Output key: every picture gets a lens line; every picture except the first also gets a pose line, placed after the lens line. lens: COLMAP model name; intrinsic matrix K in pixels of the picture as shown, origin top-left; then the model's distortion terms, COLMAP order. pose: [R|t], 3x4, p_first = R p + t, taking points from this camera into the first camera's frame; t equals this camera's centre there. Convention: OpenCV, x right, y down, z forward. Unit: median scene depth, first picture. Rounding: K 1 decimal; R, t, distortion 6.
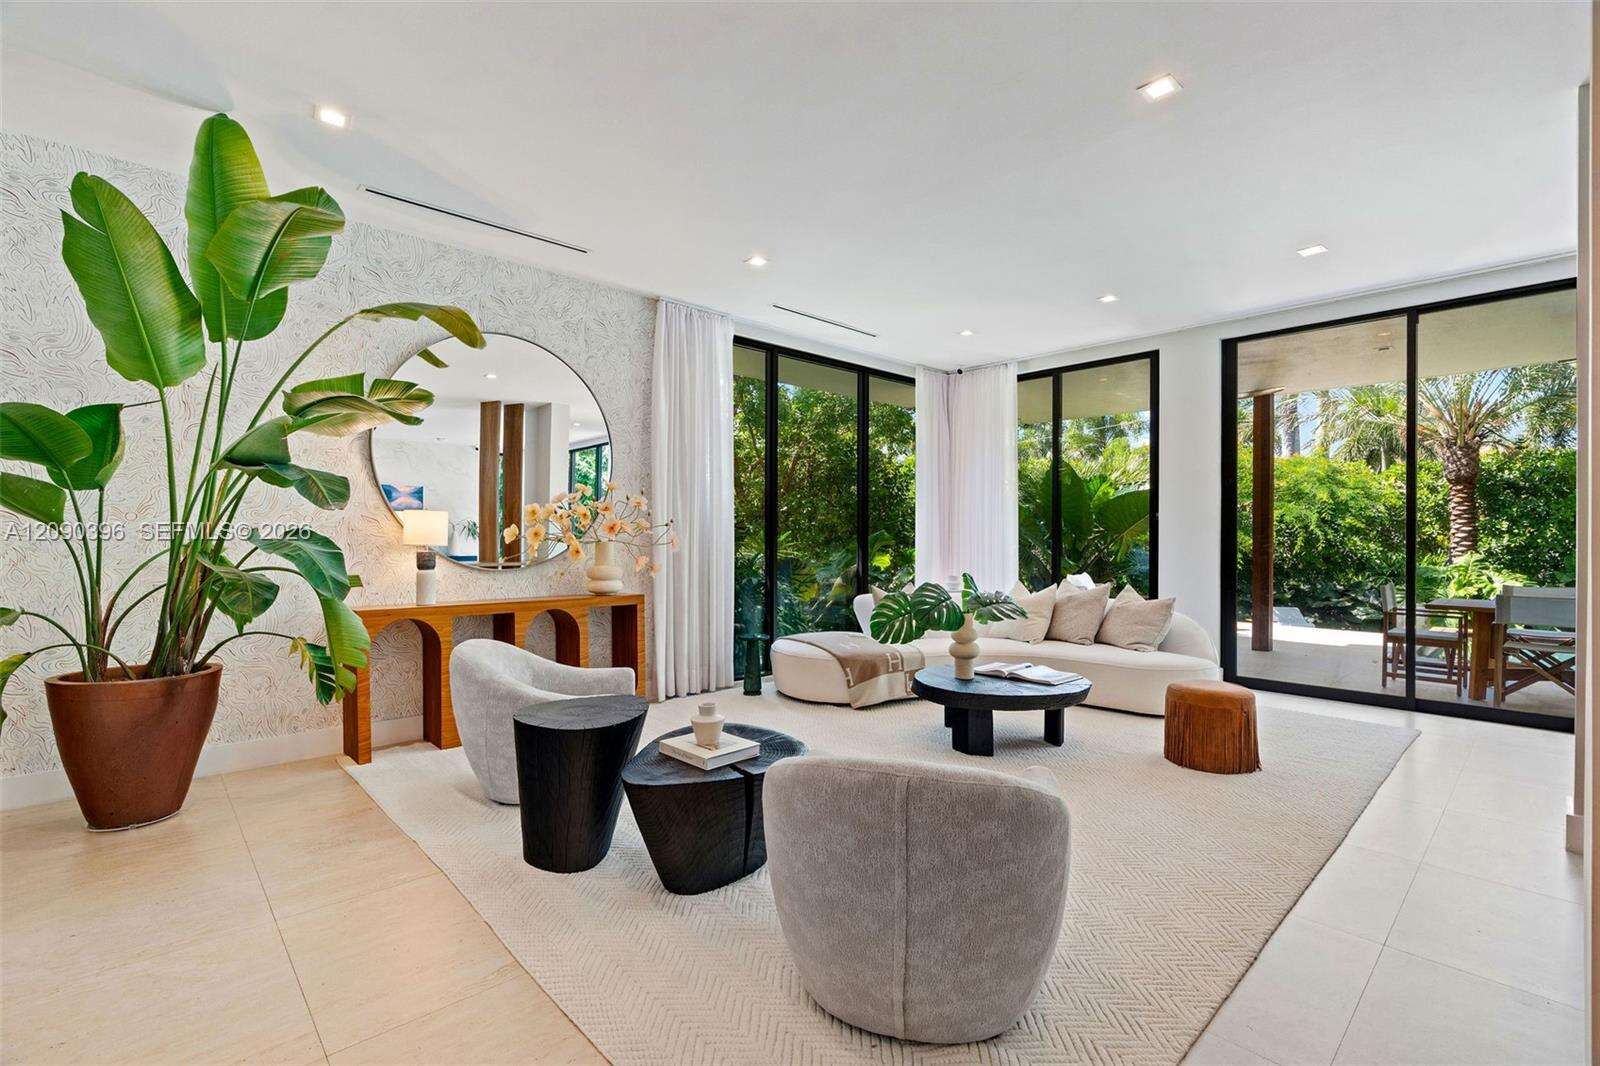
lens RADIAL K [[715.8, 0, 795.1], [0, 715.8, 539.8], [0, 0, 1]] dist [-0.010456, 0.002357]
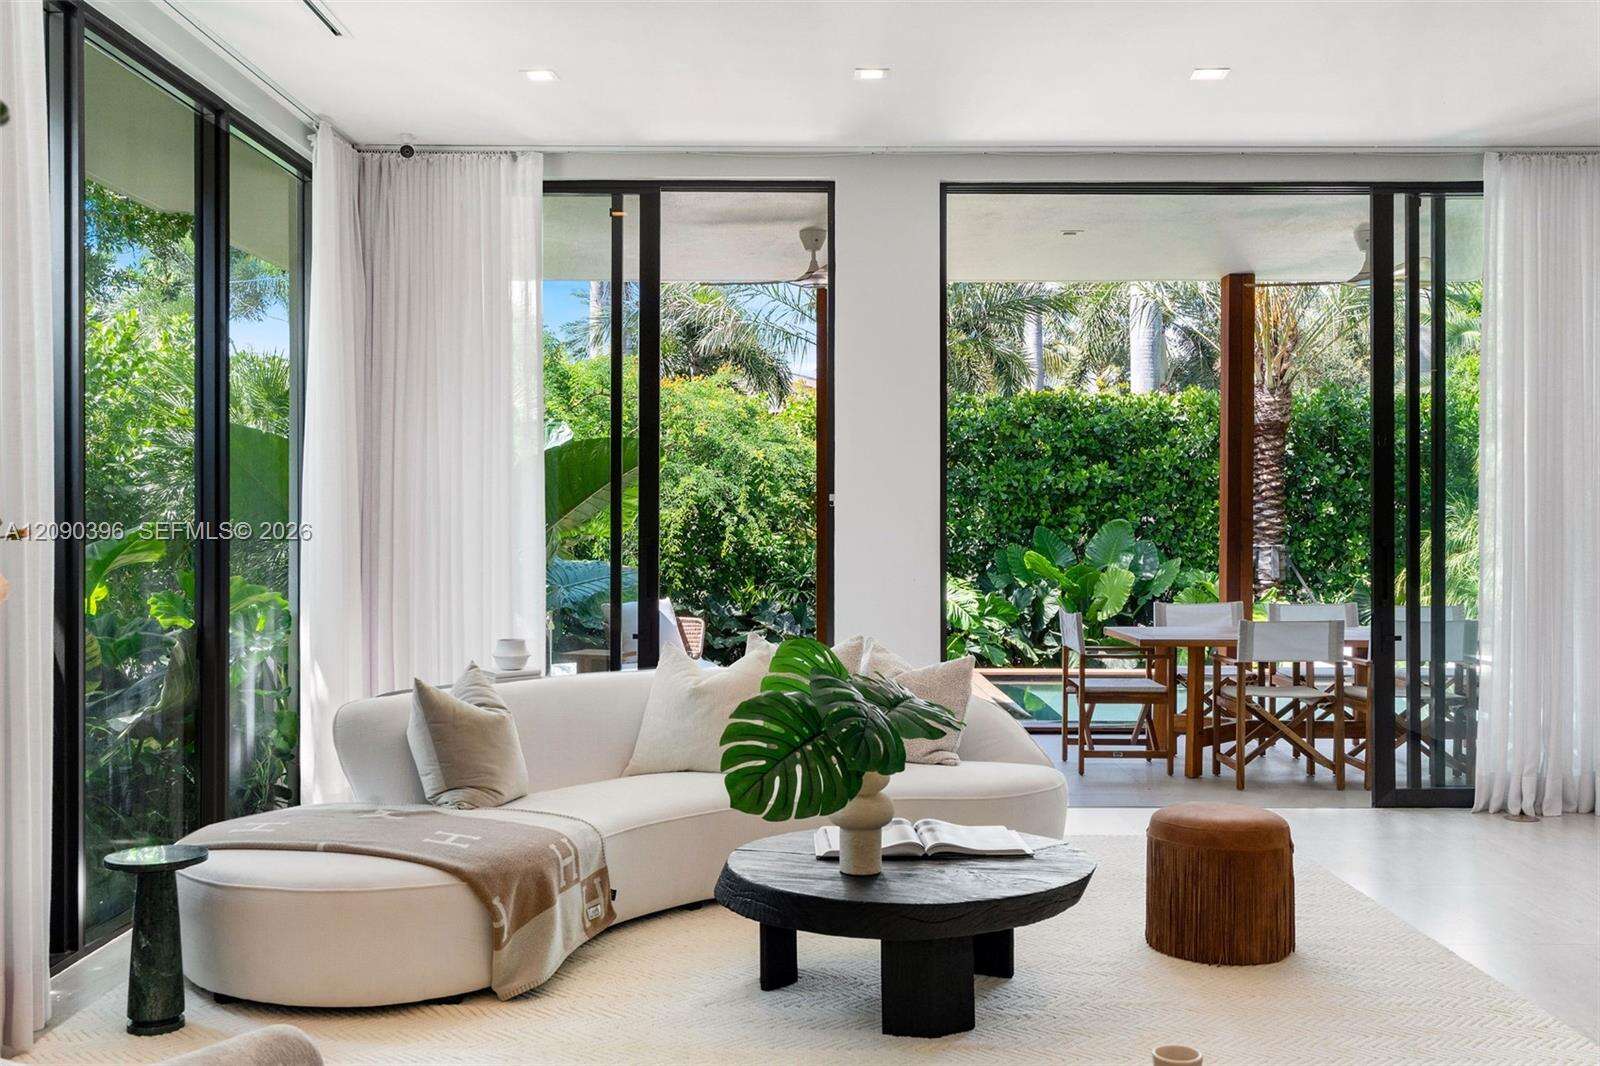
lens RADIAL K [[1566.5, 0, 802.8], [0, 1566.5, 529.3], [0, 0, 1]] dist [-0.046672, 0.000000]
pose [[0.682423, -0.010434, 0.730883, -0.320731], [0.008179, 0.999945, 0.006638, -0.018571], [-0.730912, 0.001448, 0.682470, 0.227858]]
